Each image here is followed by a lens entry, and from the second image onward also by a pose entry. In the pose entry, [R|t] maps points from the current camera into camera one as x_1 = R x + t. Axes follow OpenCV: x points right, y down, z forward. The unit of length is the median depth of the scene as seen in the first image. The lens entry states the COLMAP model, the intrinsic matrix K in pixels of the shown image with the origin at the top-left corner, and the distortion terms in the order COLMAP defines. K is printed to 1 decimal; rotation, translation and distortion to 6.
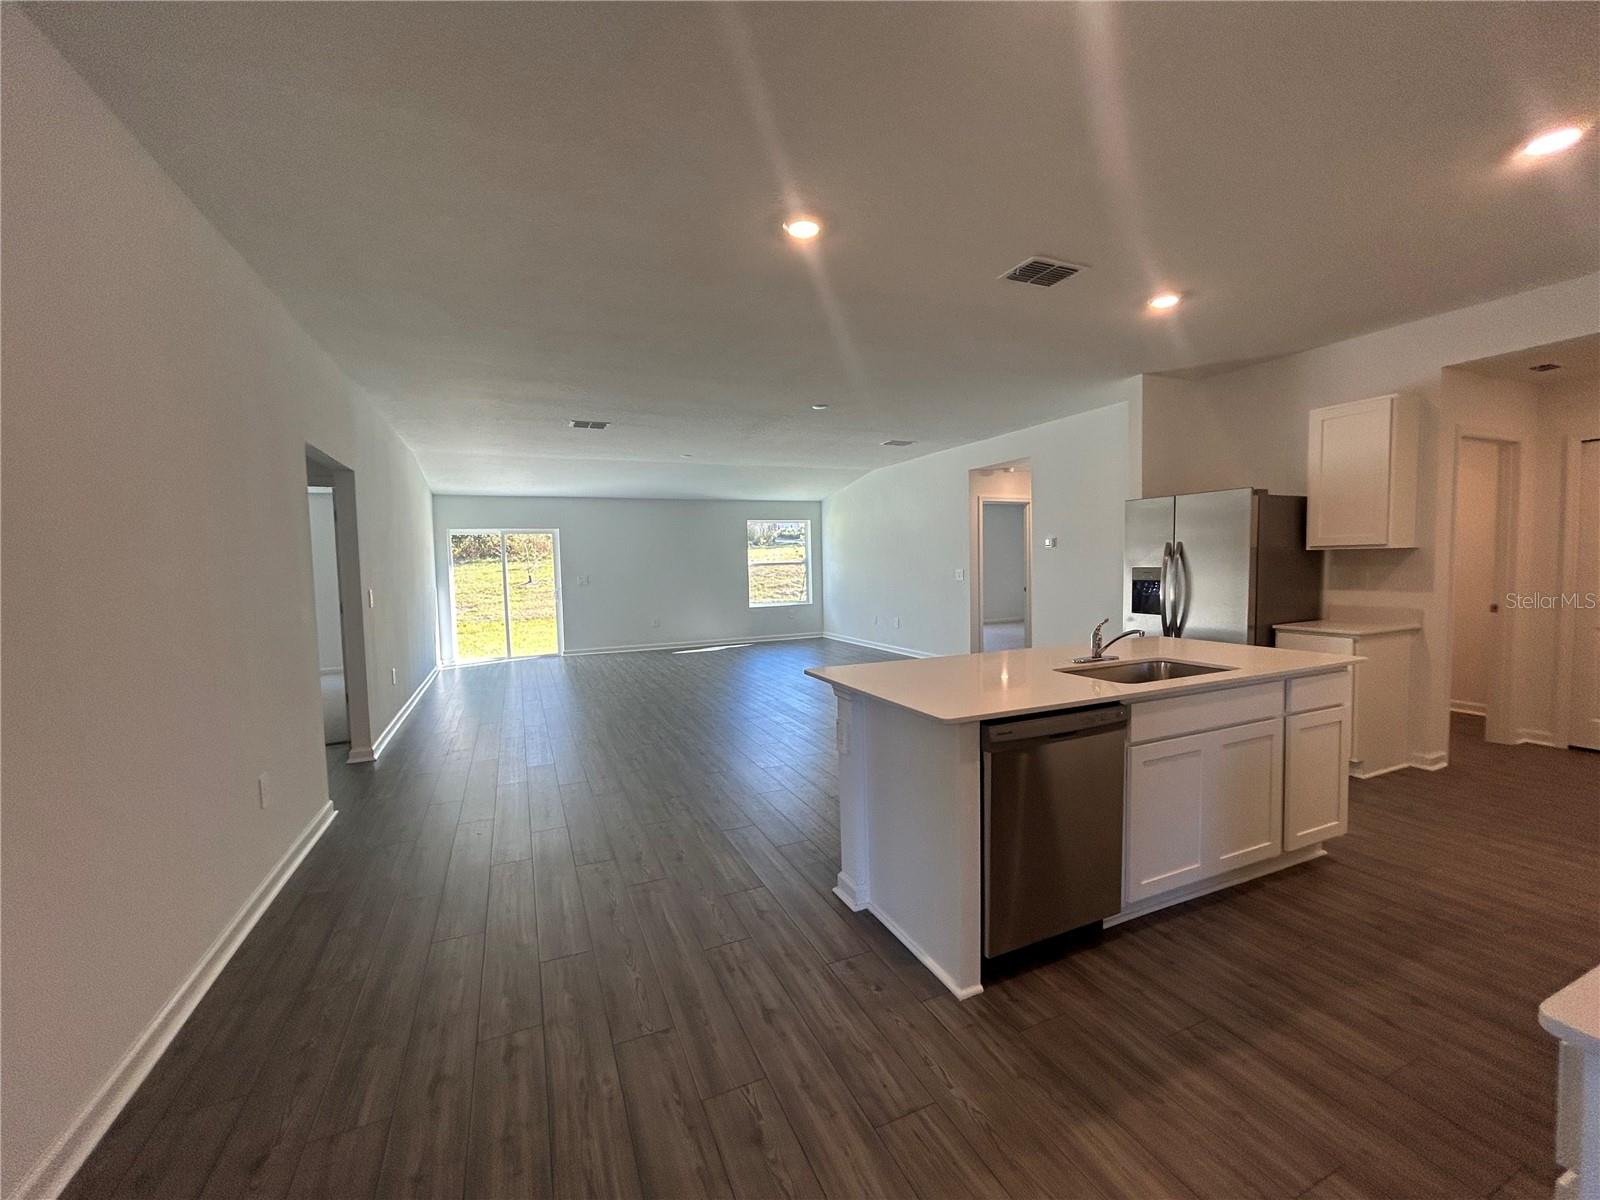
lens RADIAL K [[645.3, 0, 800.0], [0, 645.3, 600.0], [0, 0, 1]] dist [-0.000678, 0.005666]
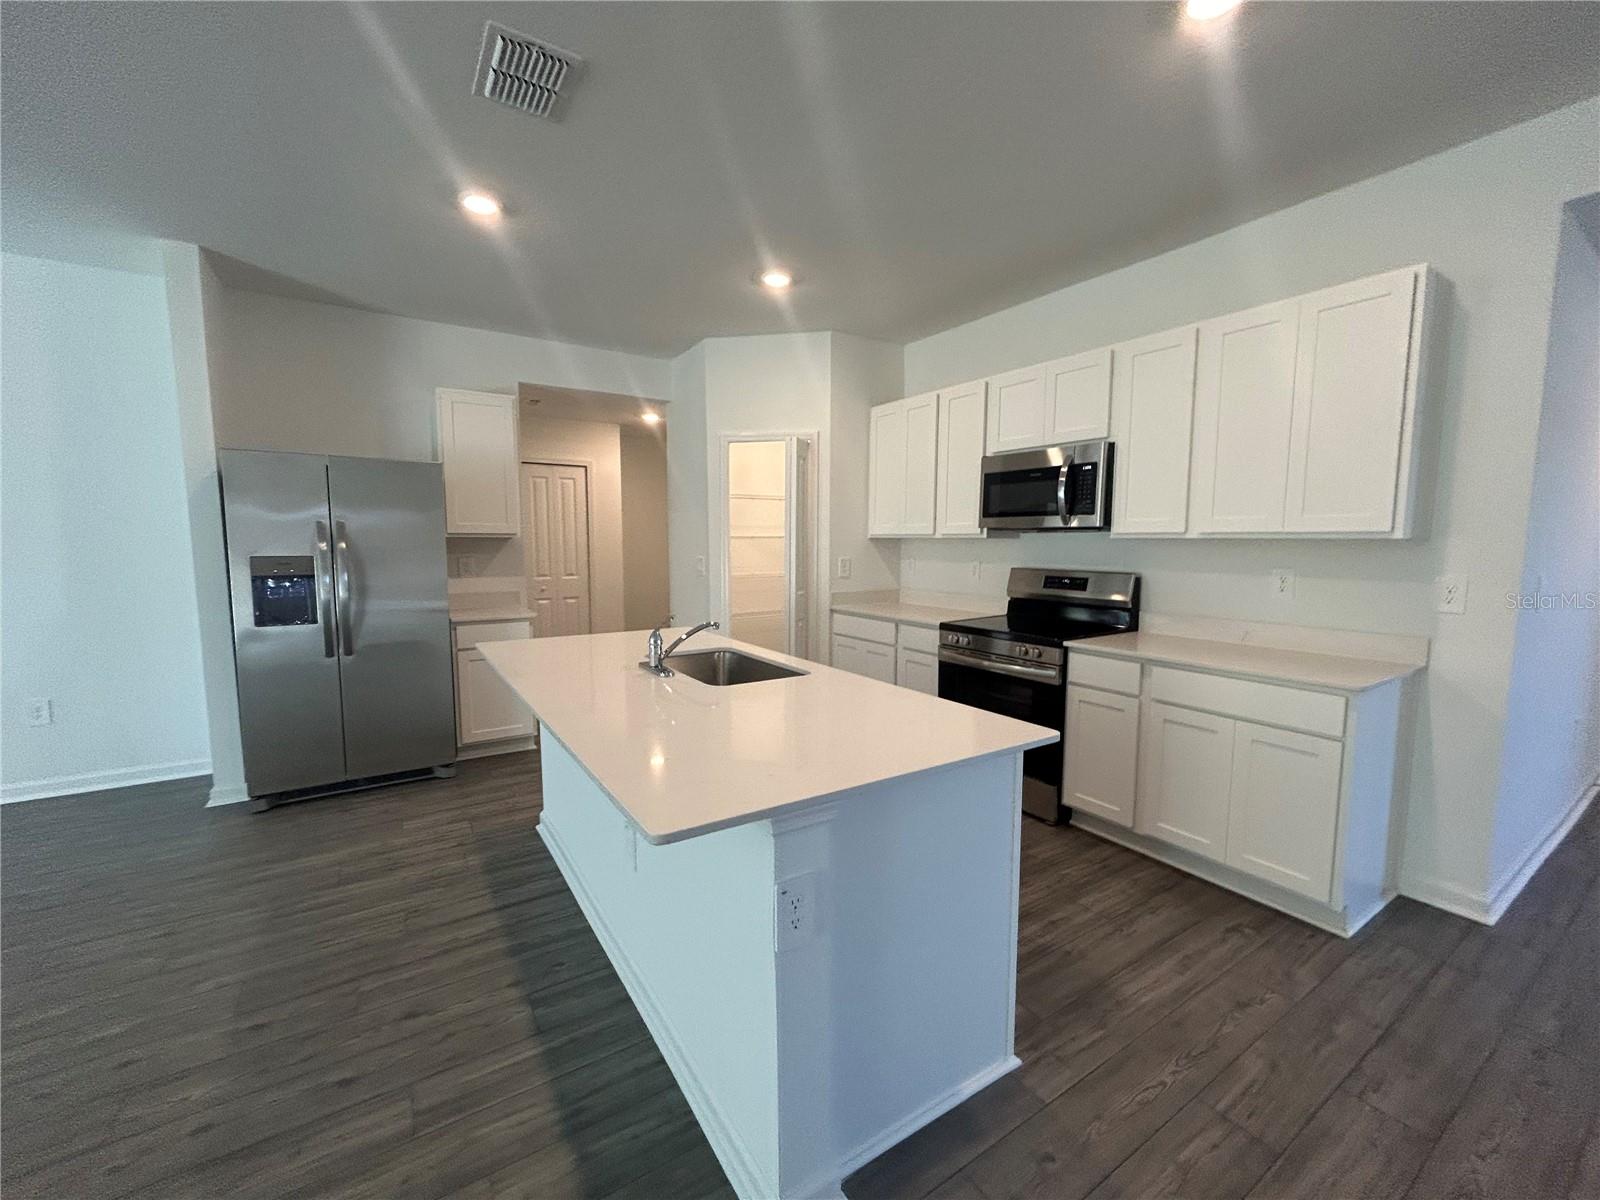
lens RADIAL K [[646.3, 0, 800.0], [0, 646.3, 600.0], [0, 0, 1]] dist [0.000781, 0.000148]
pose [[-0.152094, -0.070061, 0.985880, -0.236017], [0.059857, 0.995001, 0.079944, -0.030526], [-0.986552, 0.071171, -0.147140, 0.654543]]
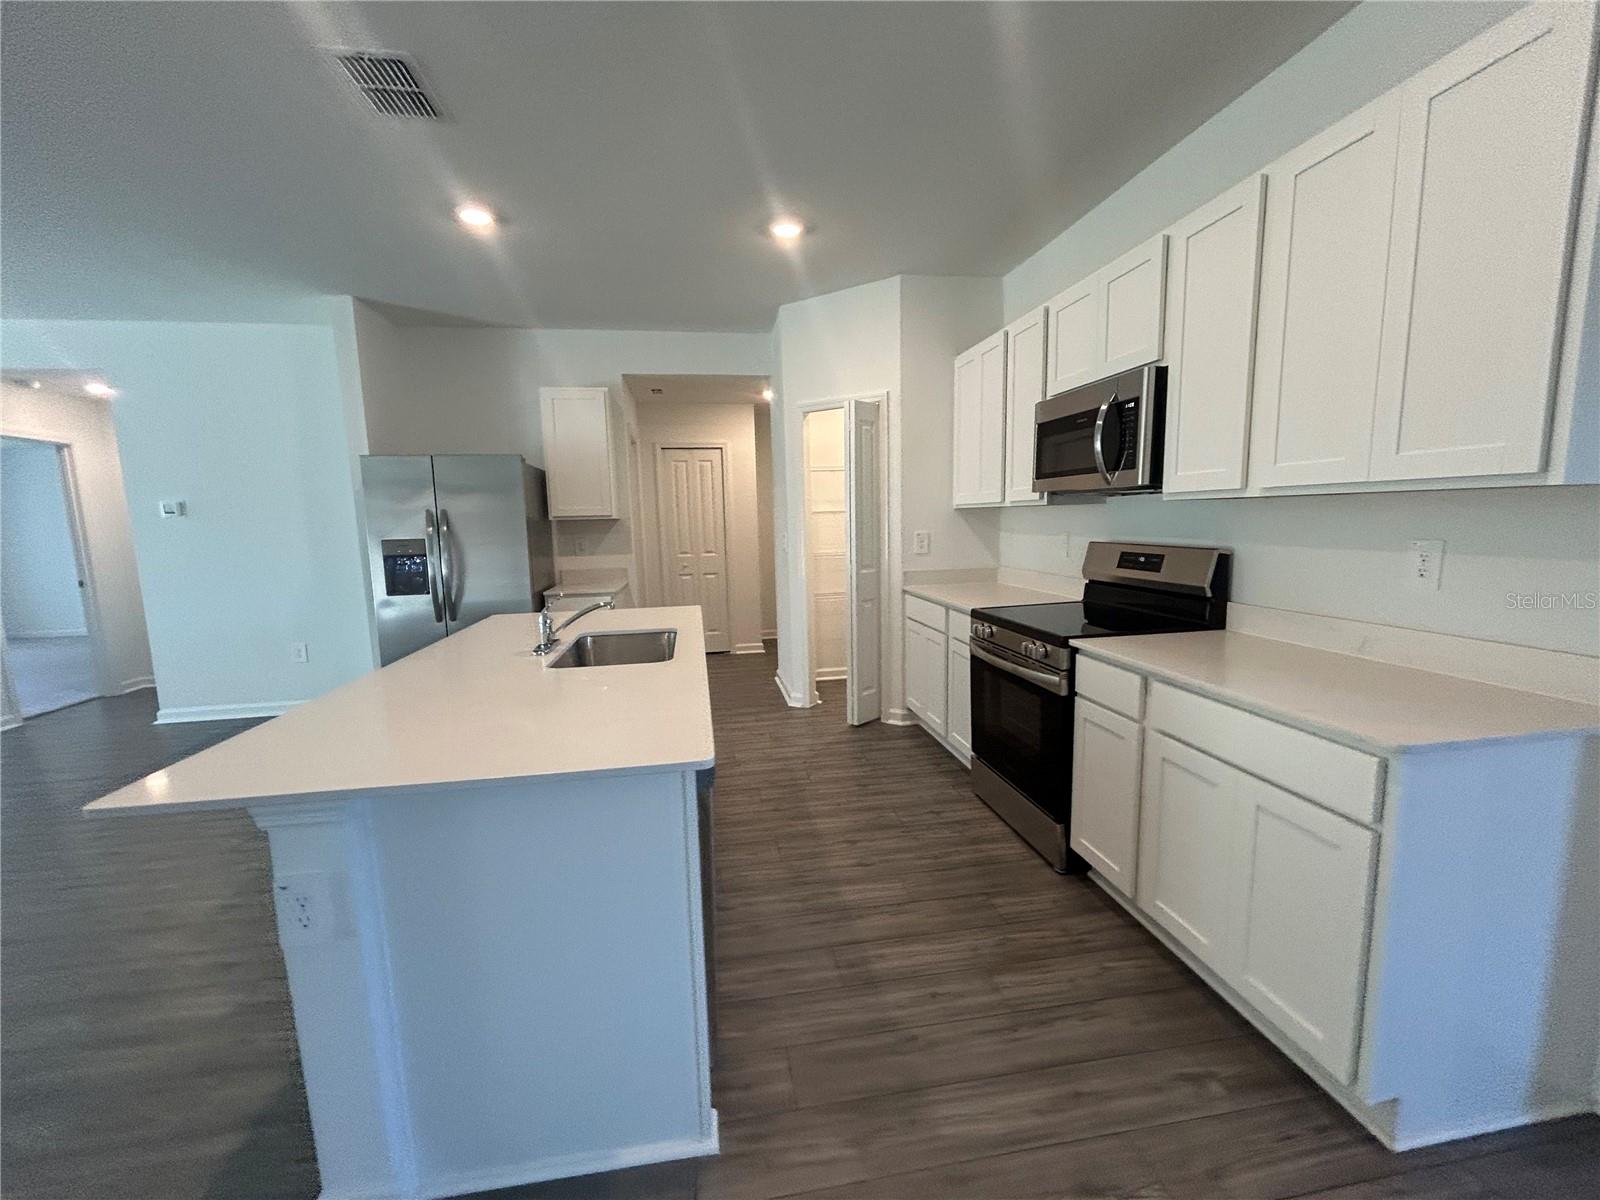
lens RADIAL K [[646.3, 0, 800.0], [0, 646.3, 600.0], [0, 0, 1]] dist [0.000781, 0.000148]
pose [[0.258016, -0.105964, 0.960312, -0.156081], [0.076767, 0.993073, 0.088953, -0.008826], [-0.963086, 0.050769, 0.264363, 0.335117]]
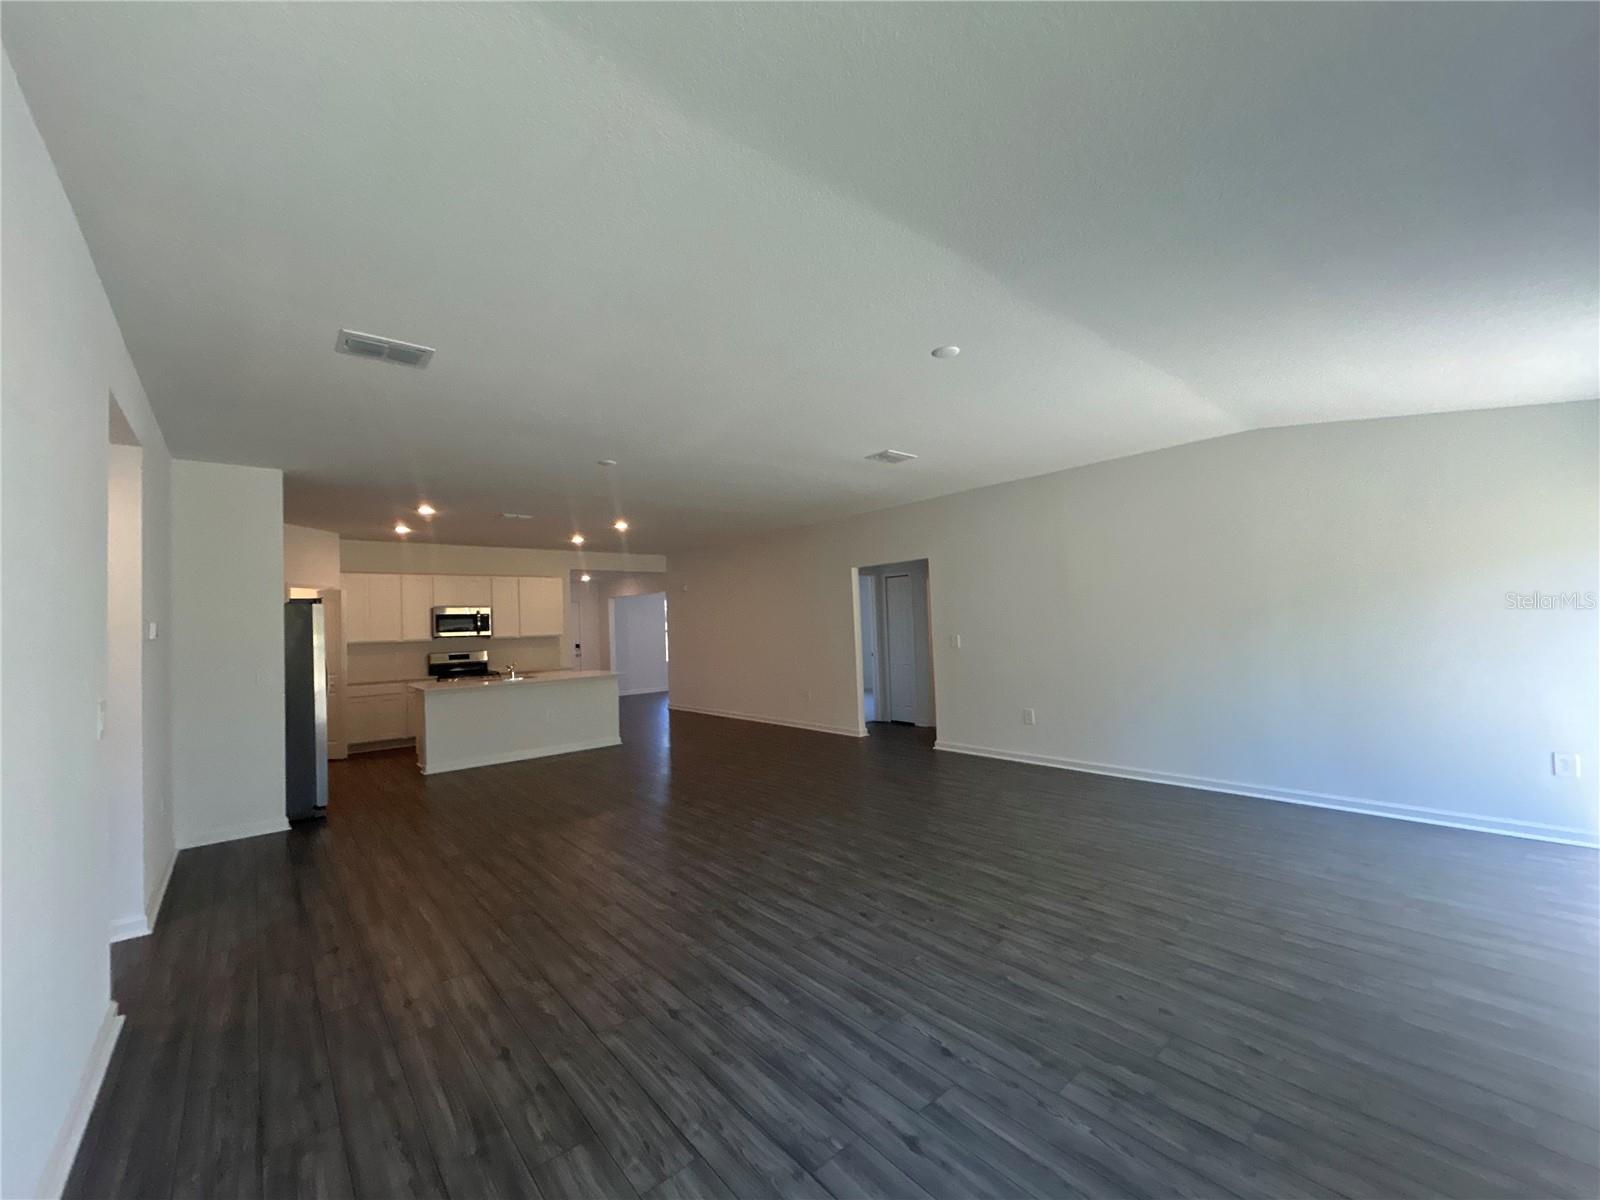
lens RADIAL K [[647.9, 0, 803.1], [0, 647.9, 595.7], [0, 0, 1]] dist [-0.001451, -0.000008]
pose [[-0.958893, 0.048527, -0.279589, 0.028920], [0.045851, 0.998818, 0.016106, -0.159510], [0.280040, 0.002625, -0.959985, 2.711604]]
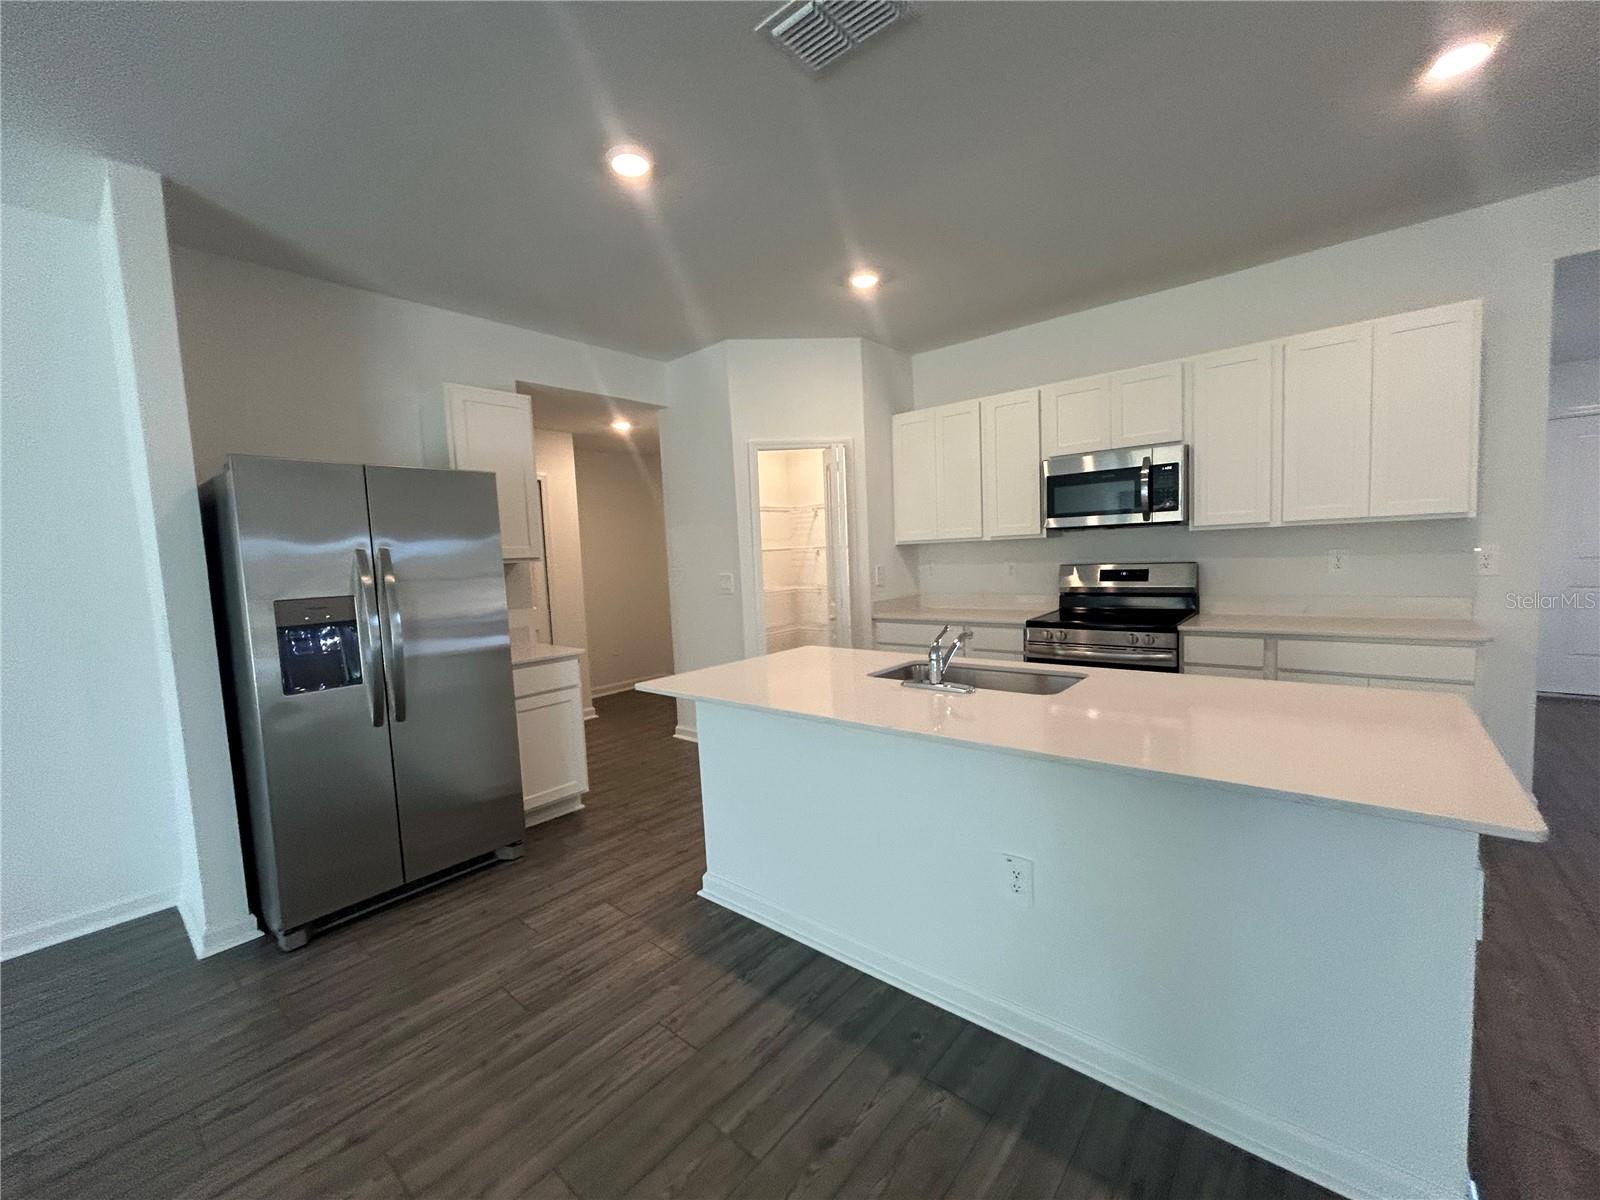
lens RADIAL K [[647.9, 0, 803.1], [0, 647.9, 595.7], [0, 0, 1]] dist [-0.001451, -0.000008]
pose [[-0.427343, -0.019870, 0.903871, -0.088393], [0.109942, 0.991197, 0.073769, -0.053967], [-0.897380, 0.130898, -0.421396, 0.995768]]
